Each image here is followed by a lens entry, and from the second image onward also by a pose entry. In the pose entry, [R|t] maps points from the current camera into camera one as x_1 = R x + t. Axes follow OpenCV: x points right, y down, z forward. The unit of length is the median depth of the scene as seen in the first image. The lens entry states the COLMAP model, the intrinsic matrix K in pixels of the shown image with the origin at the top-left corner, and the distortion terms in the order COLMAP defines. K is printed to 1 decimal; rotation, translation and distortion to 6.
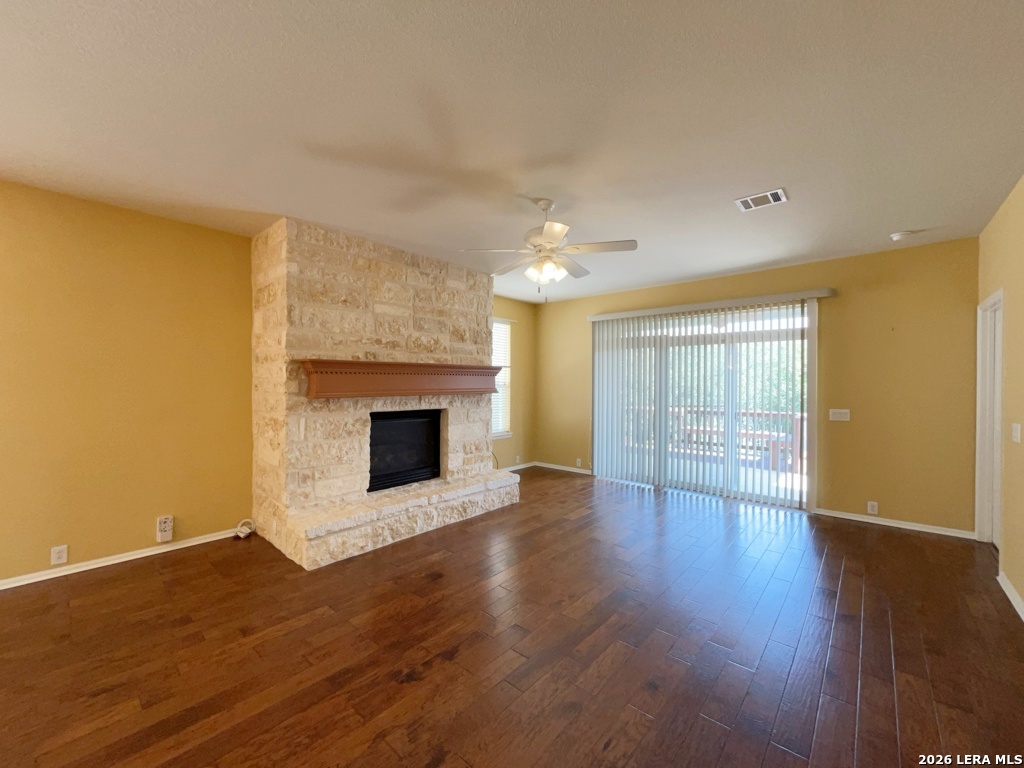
lens RADIAL K [[414.1, 0, 513.6], [0, 414.1, 383.7], [0, 0, 1]] dist [-0.001436, 0.000246]
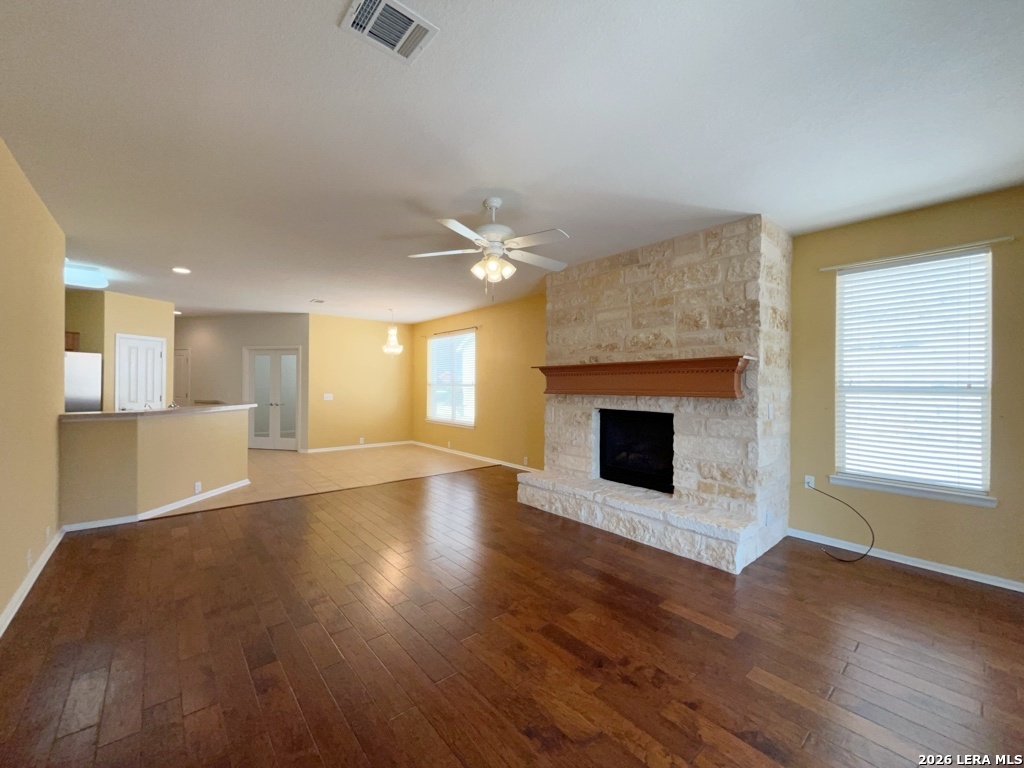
lens RADIAL K [[414.1, 0, 513.6], [0, 414.1, 383.7], [0, 0, 1]] dist [-0.001436, 0.000246]
pose [[-0.146882, -0.005268, -0.989140, 0.765295], [-0.007933, 0.999960, -0.004148, 0.006612], [0.989122, 0.007237, -0.146918, 0.865898]]
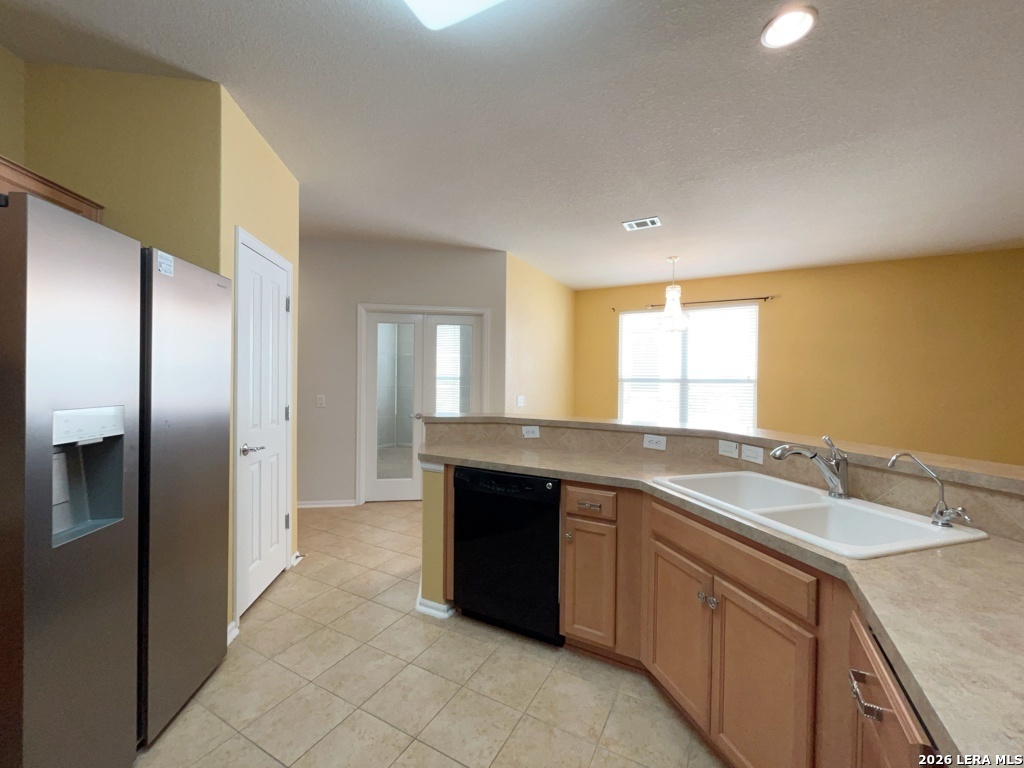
lens RADIAL K [[414.1, 0, 513.6], [0, 414.1, 383.7], [0, 0, 1]] dist [-0.001436, 0.000246]
pose [[0.222607, 0.008907, -0.974868, 0.067334], [-0.010611, 0.999921, 0.006713, 0.013529], [0.974851, 0.008850, 0.222684, -0.552079]]
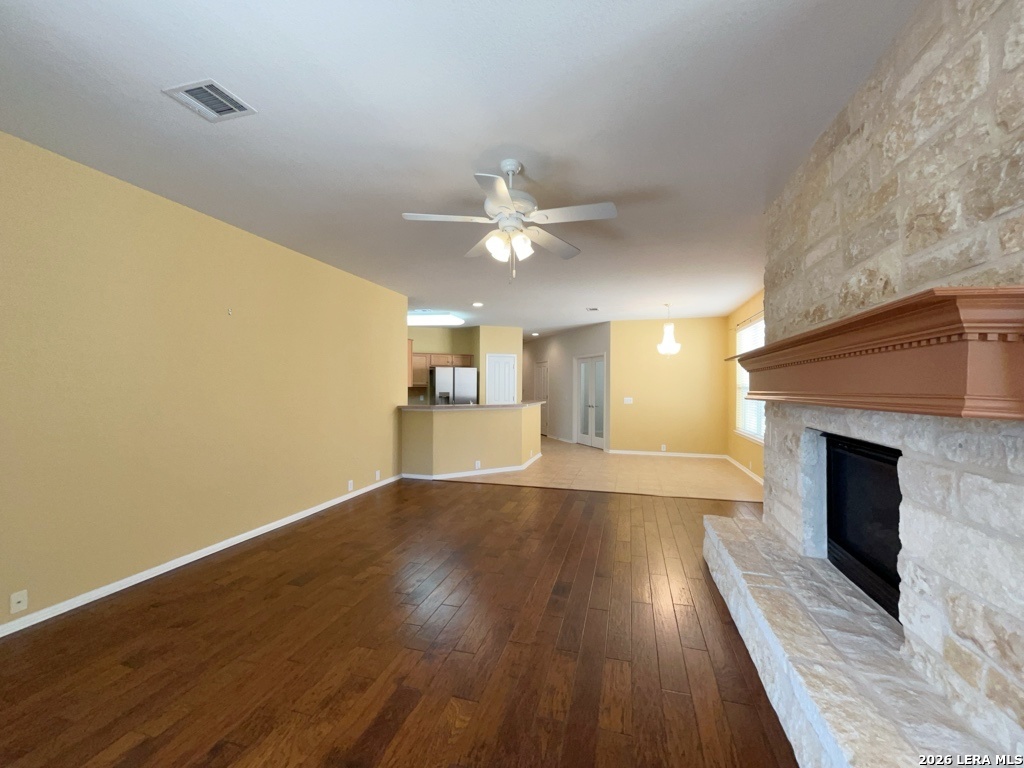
lens RADIAL K [[414.1, 0, 513.6], [0, 414.1, 383.7], [0, 0, 1]] dist [-0.001436, 0.000246]
pose [[-0.902760, -0.010099, -0.430025, 0.309264], [-0.006649, 0.999933, -0.009524, 0.009796], [0.430093, -0.005739, -0.902767, 1.266396]]
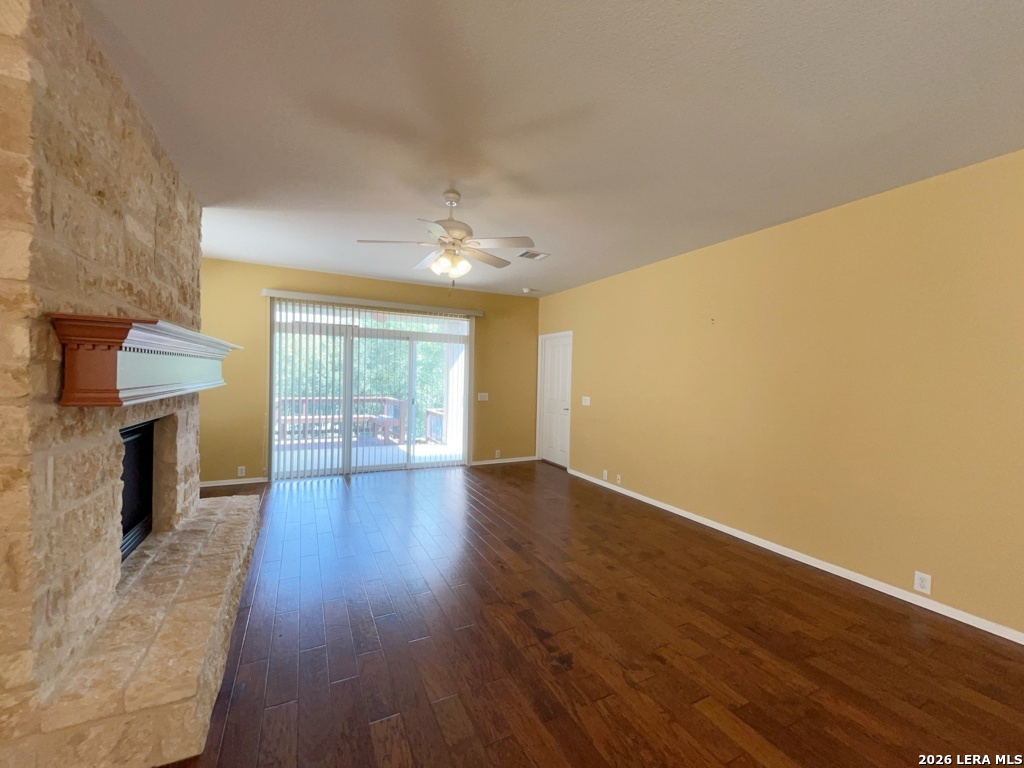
lens RADIAL K [[418.0, 0, 512.0], [0, 418.0, 384.0], [0, 0, 1]] dist [-0.001617, -0.000059]
pose [[0.375935, -0.013180, 0.926552, -0.581712], [-0.019509, 0.999565, 0.022134, -0.005314], [-0.926441, -0.026397, 0.375514, 0.341666]]
